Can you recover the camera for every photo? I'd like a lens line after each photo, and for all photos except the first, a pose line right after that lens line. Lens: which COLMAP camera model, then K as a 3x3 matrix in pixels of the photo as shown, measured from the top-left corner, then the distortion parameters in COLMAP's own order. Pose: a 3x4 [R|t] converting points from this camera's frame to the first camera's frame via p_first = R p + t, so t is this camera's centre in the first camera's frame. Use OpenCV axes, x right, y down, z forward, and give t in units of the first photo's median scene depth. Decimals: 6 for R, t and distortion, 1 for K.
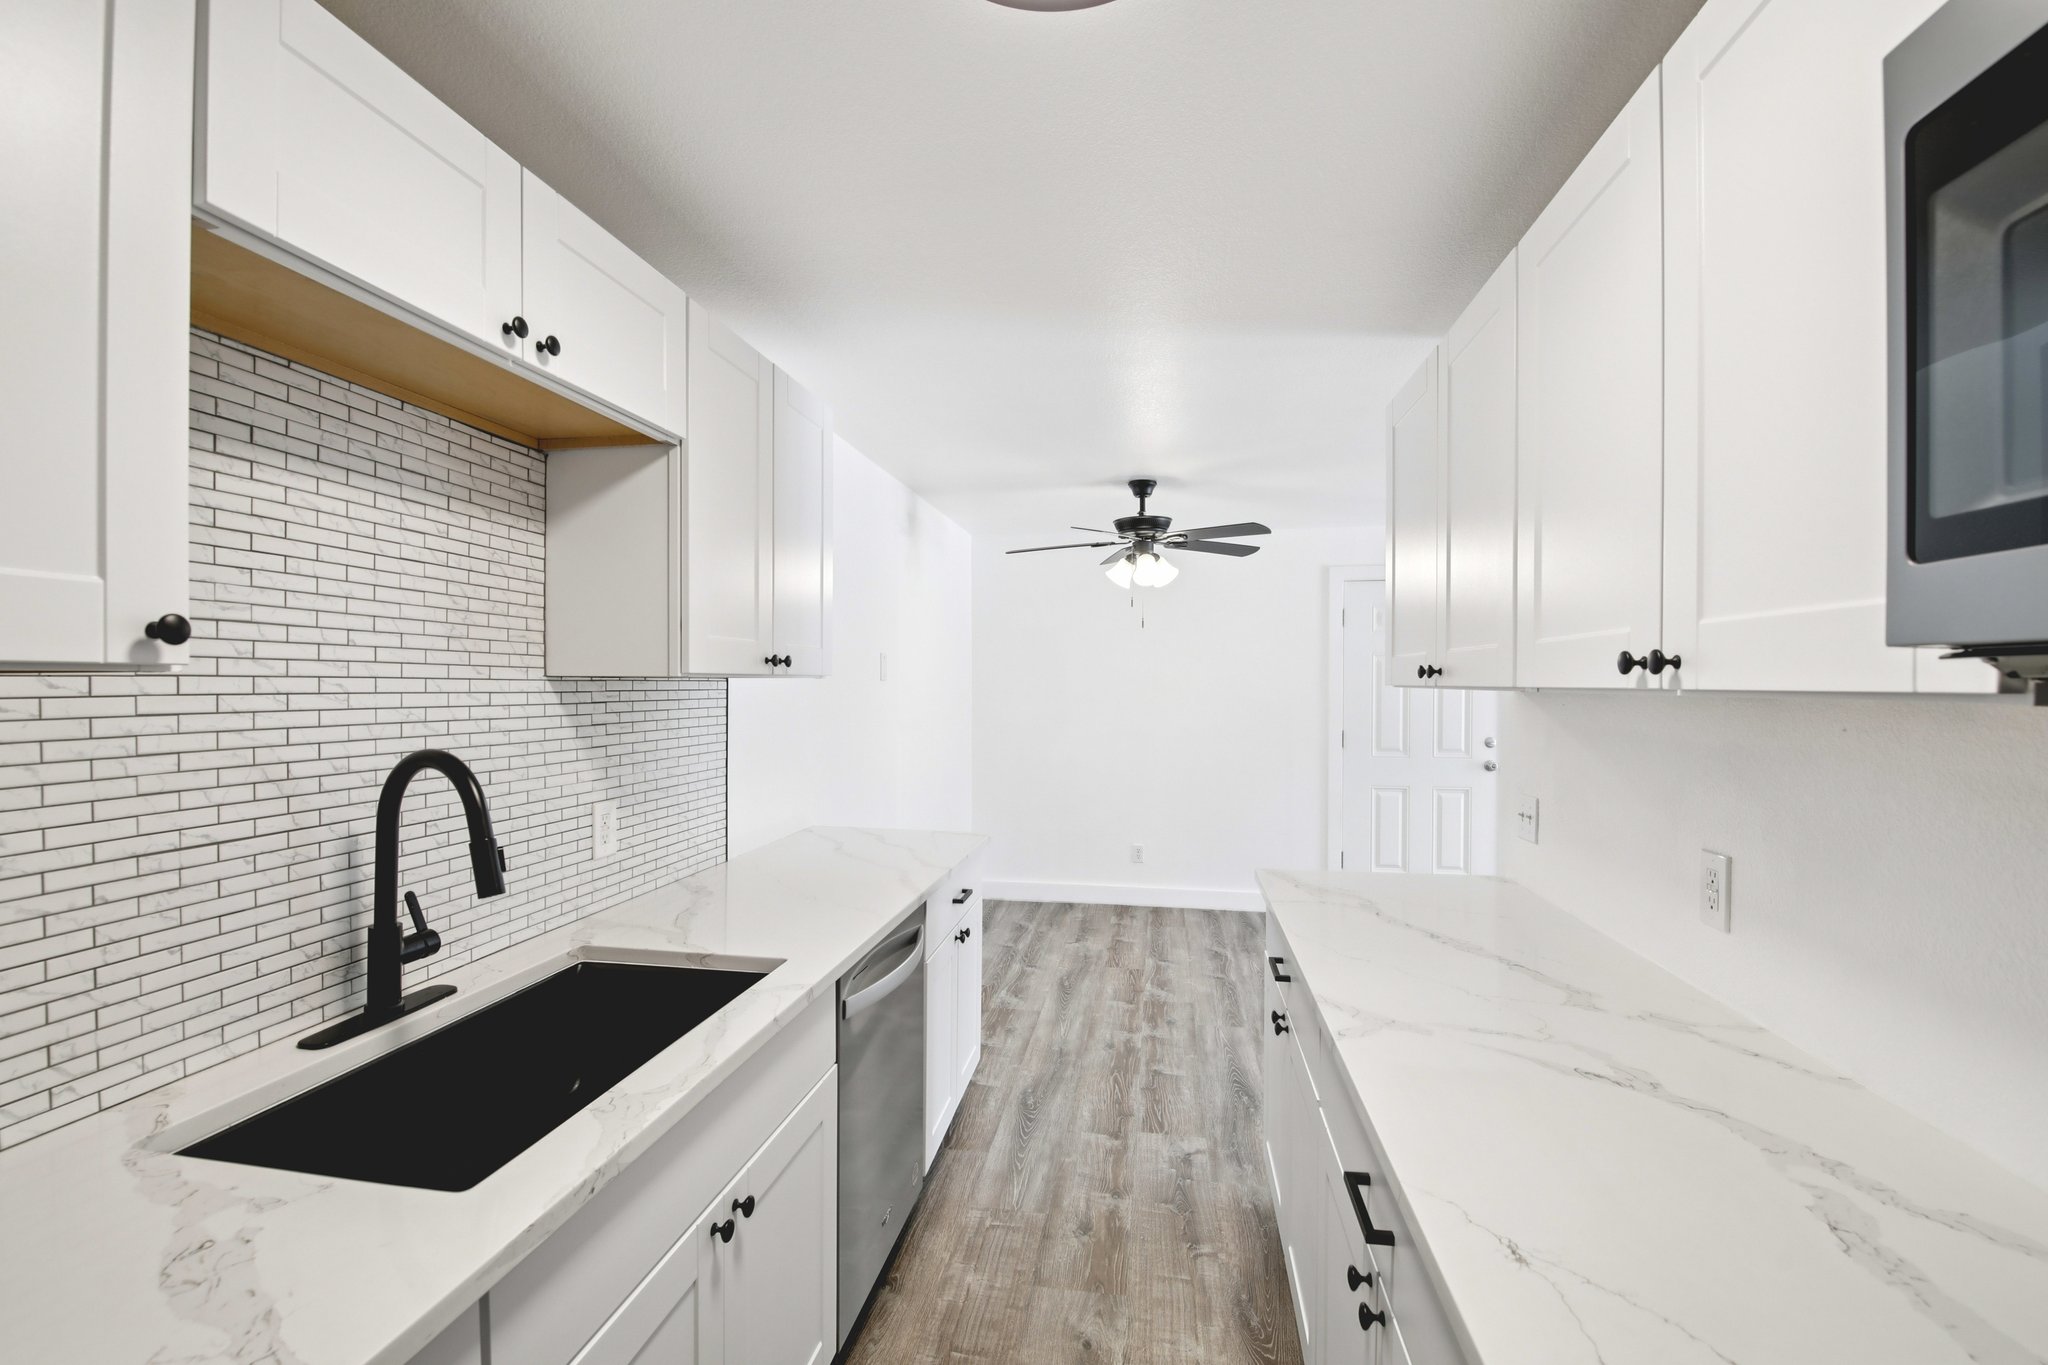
lens RADIAL K [[890.7, 0, 1019.9], [0, 890.7, 695.6], [0, 0, 1]] dist [-0.003035, -0.008103]
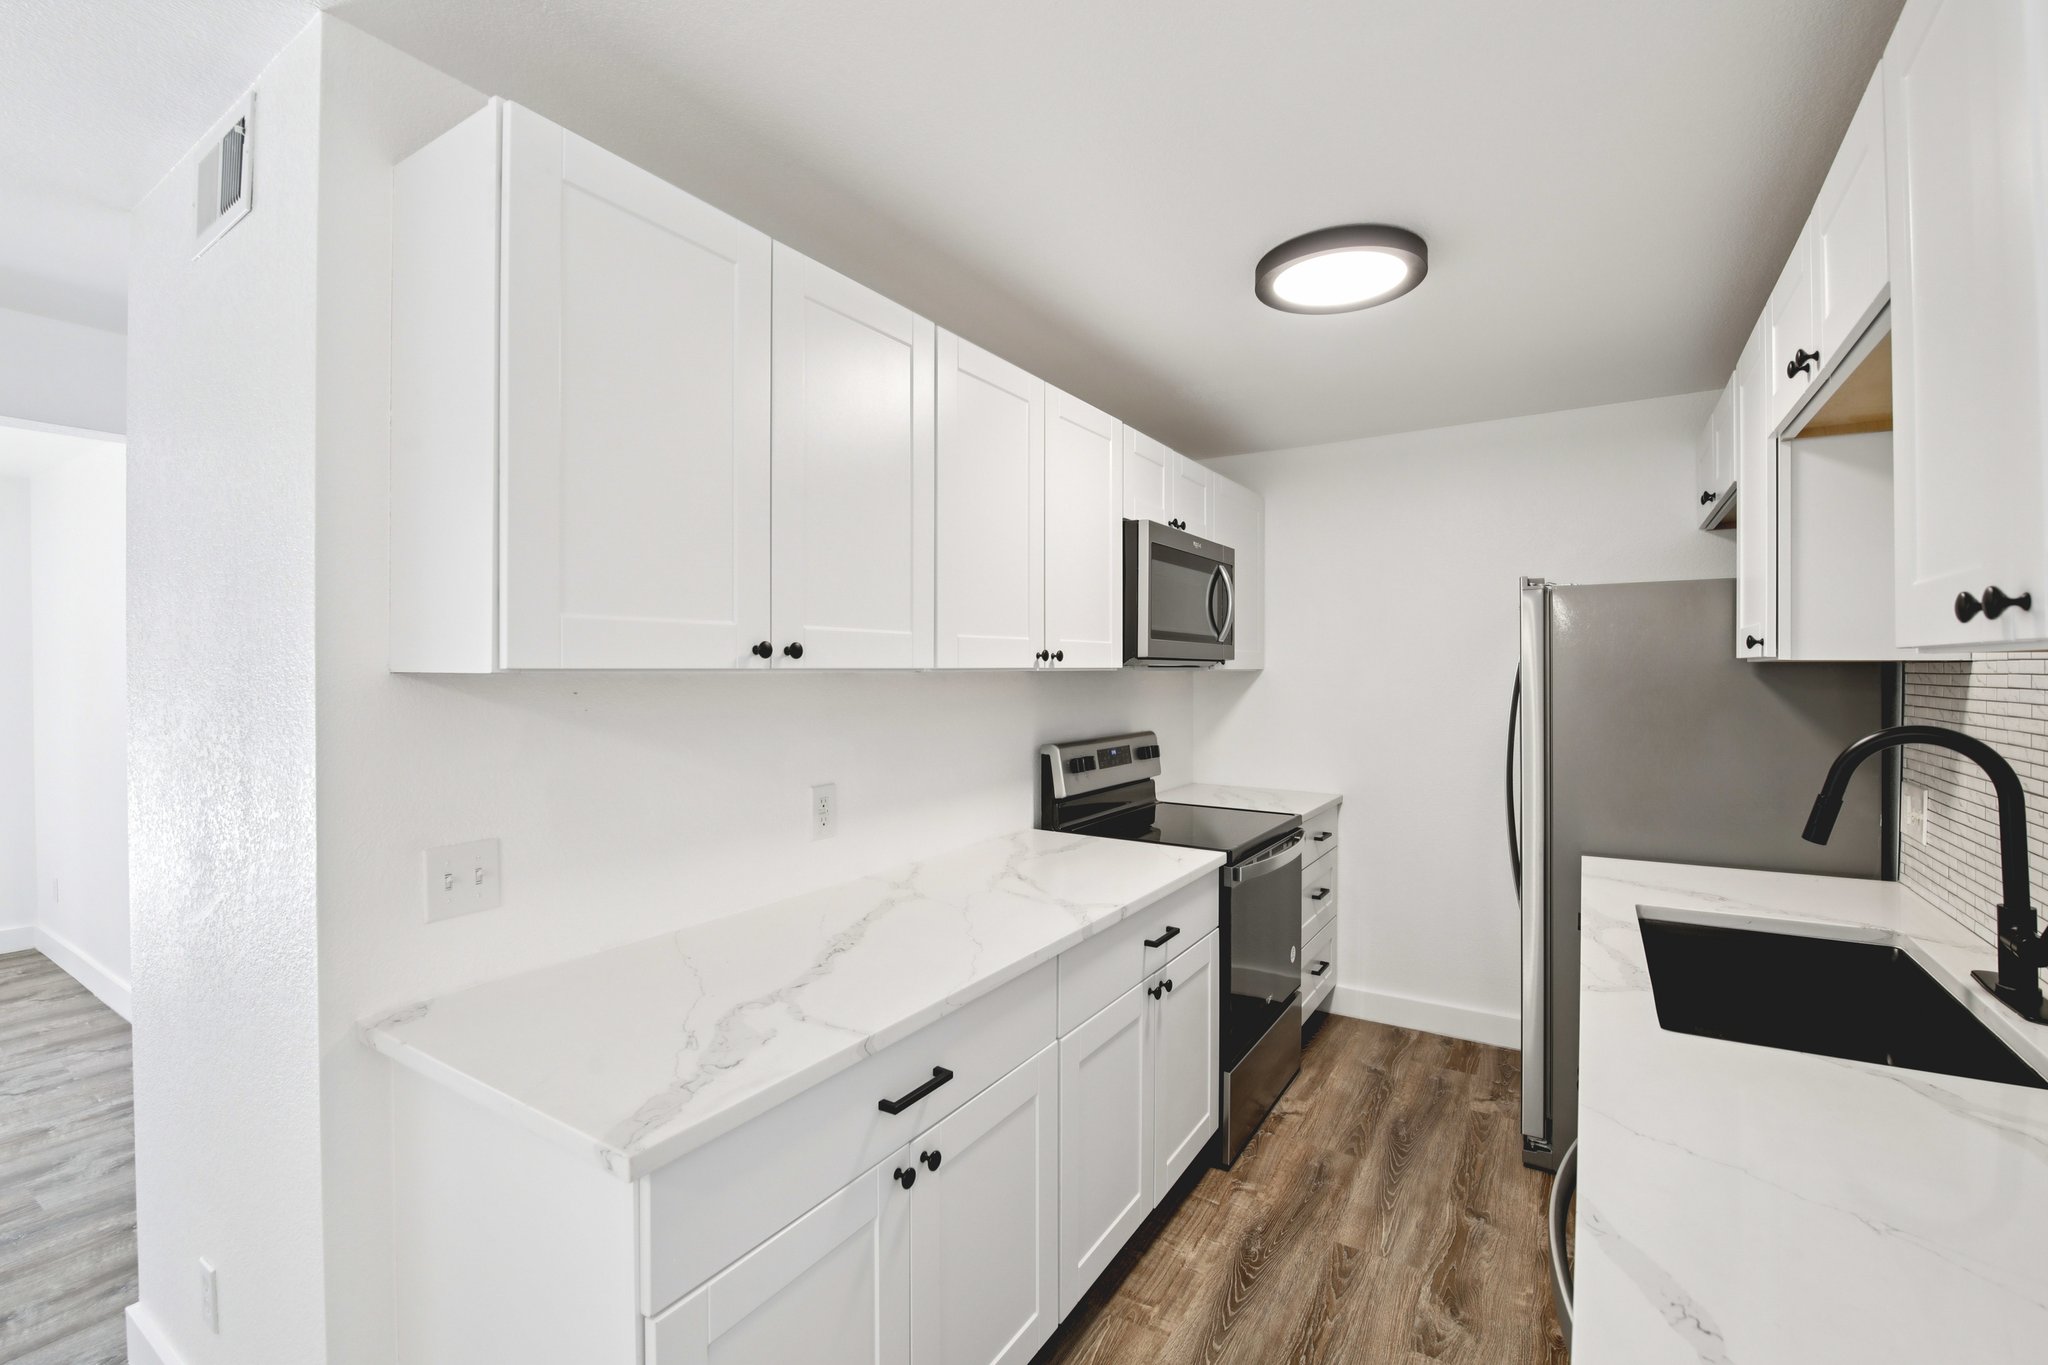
lens RADIAL K [[890.7, 0, 1021.8], [0, 890.7, 668.3], [0, 0, 1]] dist [-0.003035, -0.008103]
pose [[-0.920965, -0.002551, 0.389638, -0.046058], [0.003817, 0.999872, 0.015568, -0.021019], [-0.389627, 0.015825, -0.920837, 1.662588]]
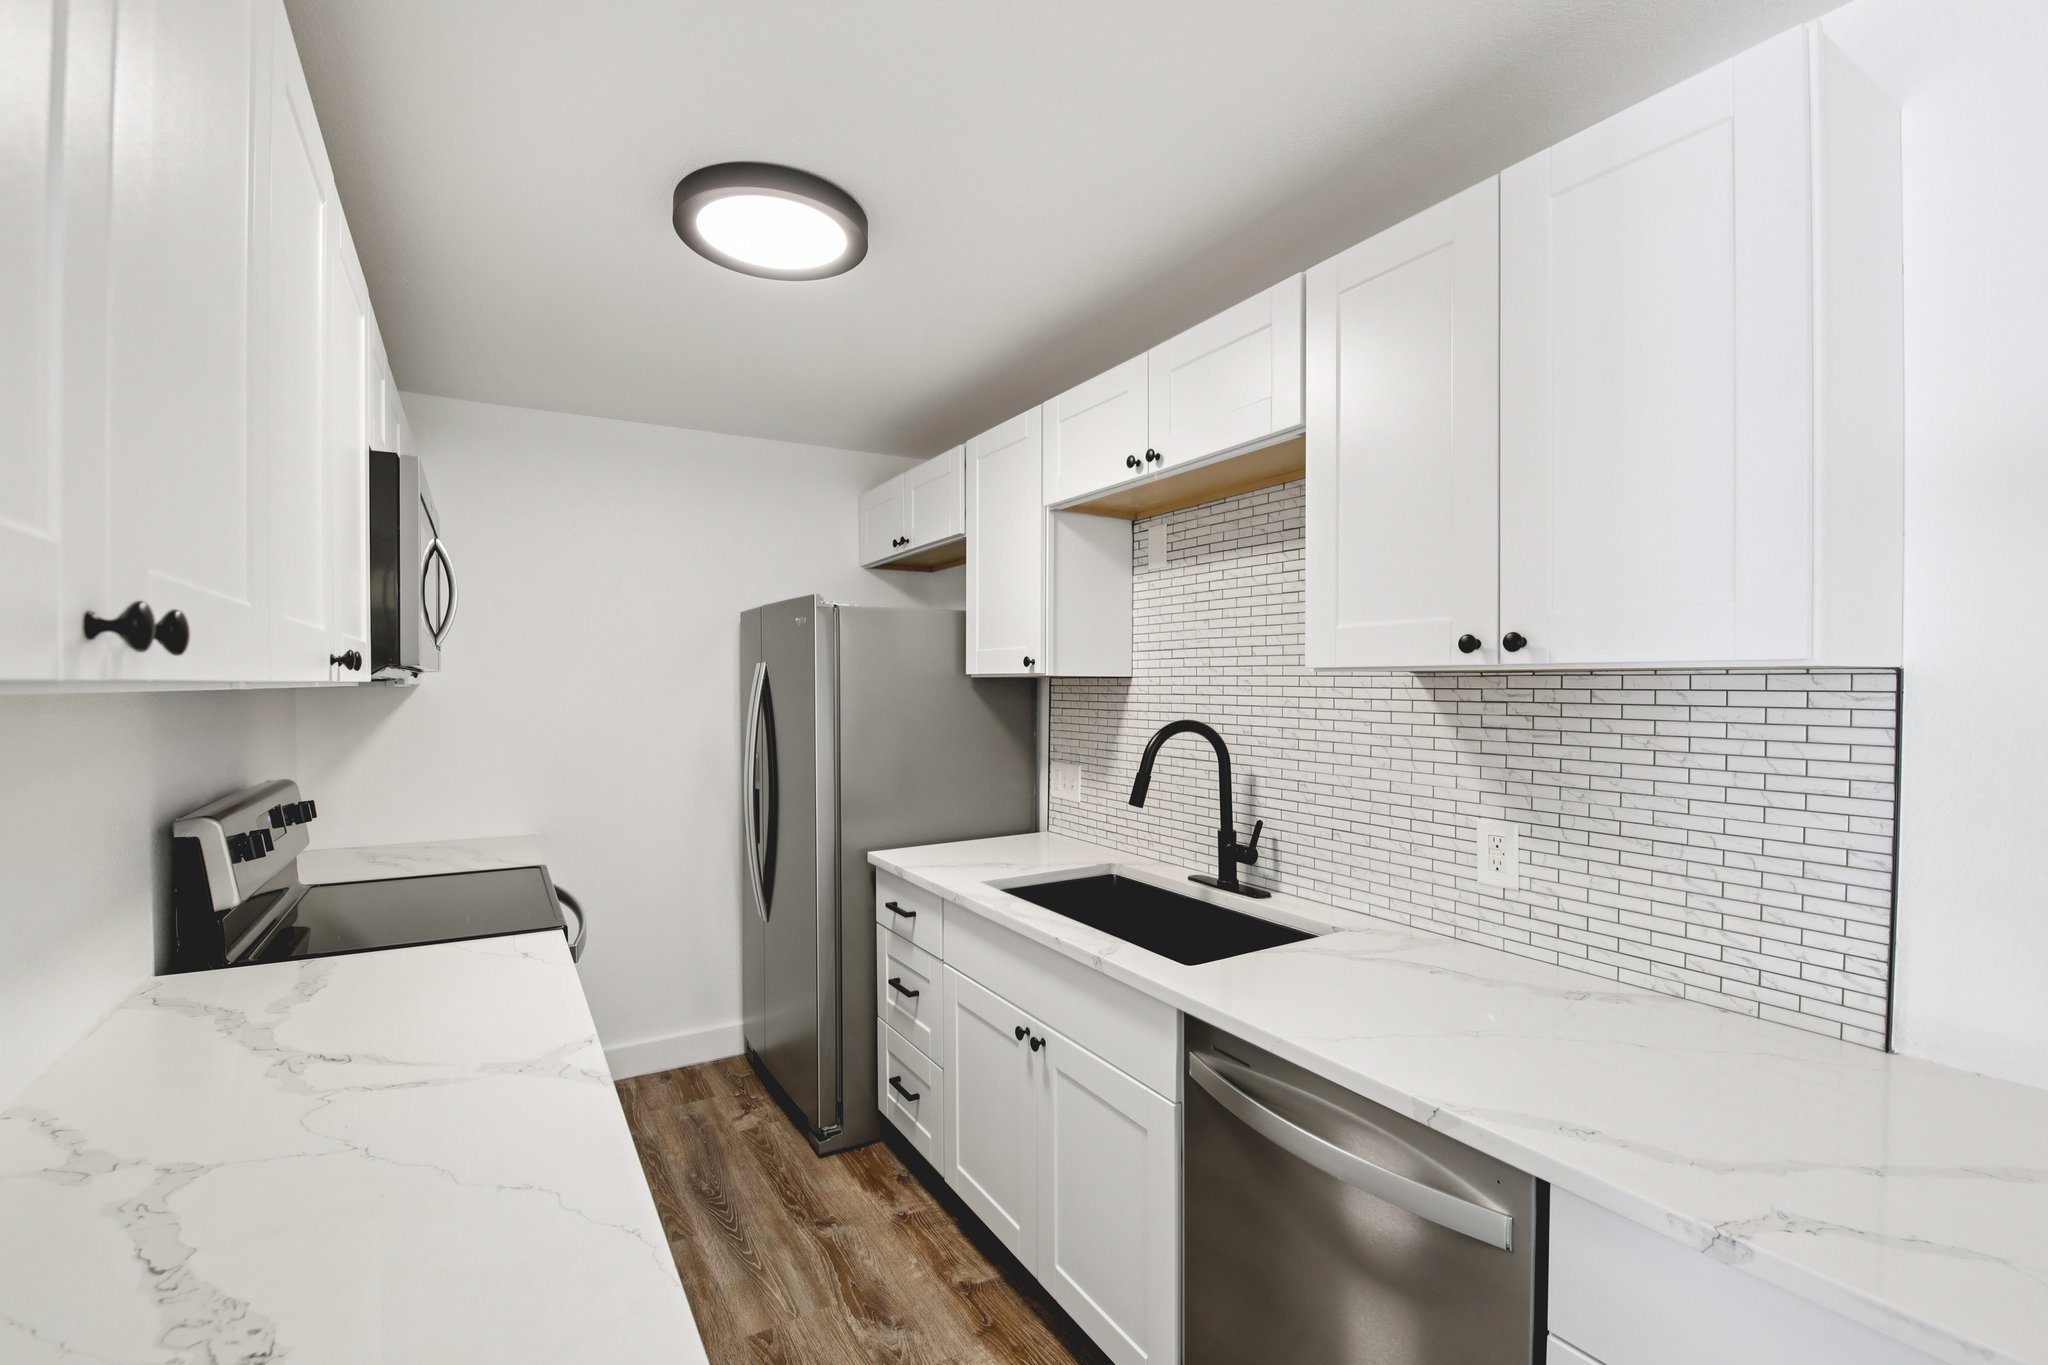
lens RADIAL K [[890.7, 0, 1016.8], [0, 890.7, 694.8], [0, 0, 1]] dist [-0.003035, -0.008103]
pose [[-0.762145, 0.006757, -0.647372, 0.437116], [-0.011392, 0.999651, 0.023845, -0.014519], [0.647307, 0.025548, -0.761801, 1.403882]]
